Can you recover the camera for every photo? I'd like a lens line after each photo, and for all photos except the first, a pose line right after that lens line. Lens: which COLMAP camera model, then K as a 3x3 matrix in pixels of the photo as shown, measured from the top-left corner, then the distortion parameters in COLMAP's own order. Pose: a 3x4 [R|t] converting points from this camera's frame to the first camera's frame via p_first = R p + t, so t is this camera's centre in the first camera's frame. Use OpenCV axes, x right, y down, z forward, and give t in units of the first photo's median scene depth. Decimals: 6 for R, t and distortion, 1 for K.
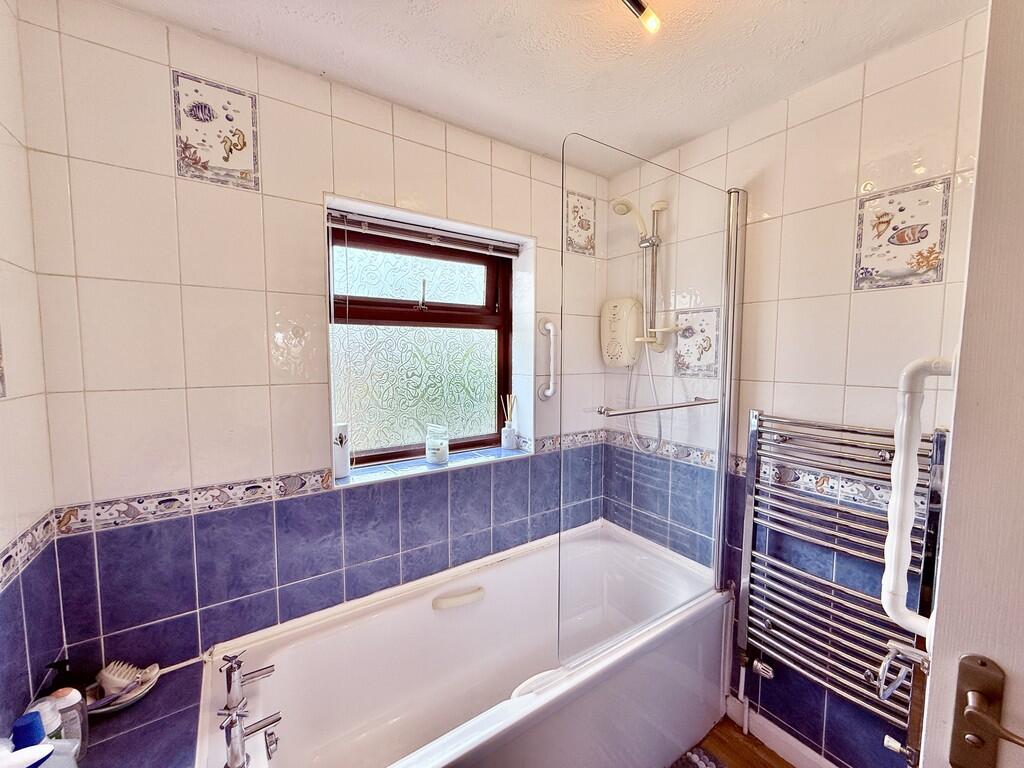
lens RADIAL K [[402.8, 0, 512.7], [0, 402.8, 384.3], [0, 0, 1]] dist [0.000830, -0.000691]
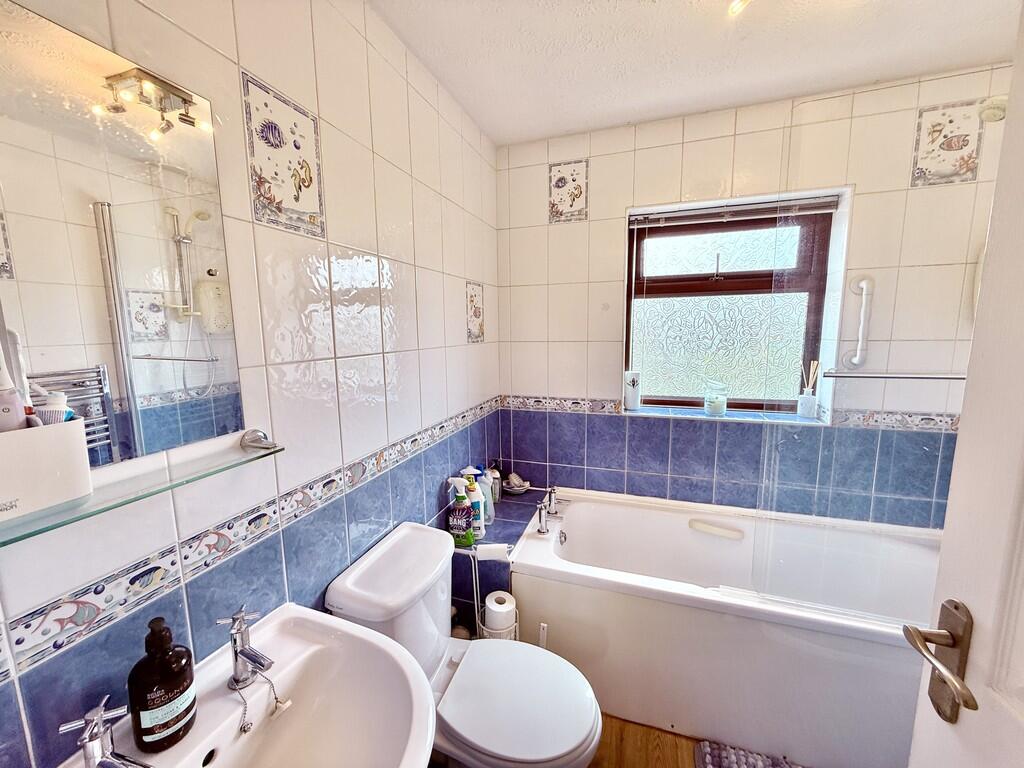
lens RADIAL K [[402.8, 0, 512.0], [0, 402.8, 386.3], [0, 0, 1]] dist [0.000830, -0.000691]
pose [[0.607833, 0.102307, -0.787447, 0.430000], [-0.044156, 0.994486, 0.095123, 0.035271], [0.792836, -0.023048, 0.608998, -0.192684]]
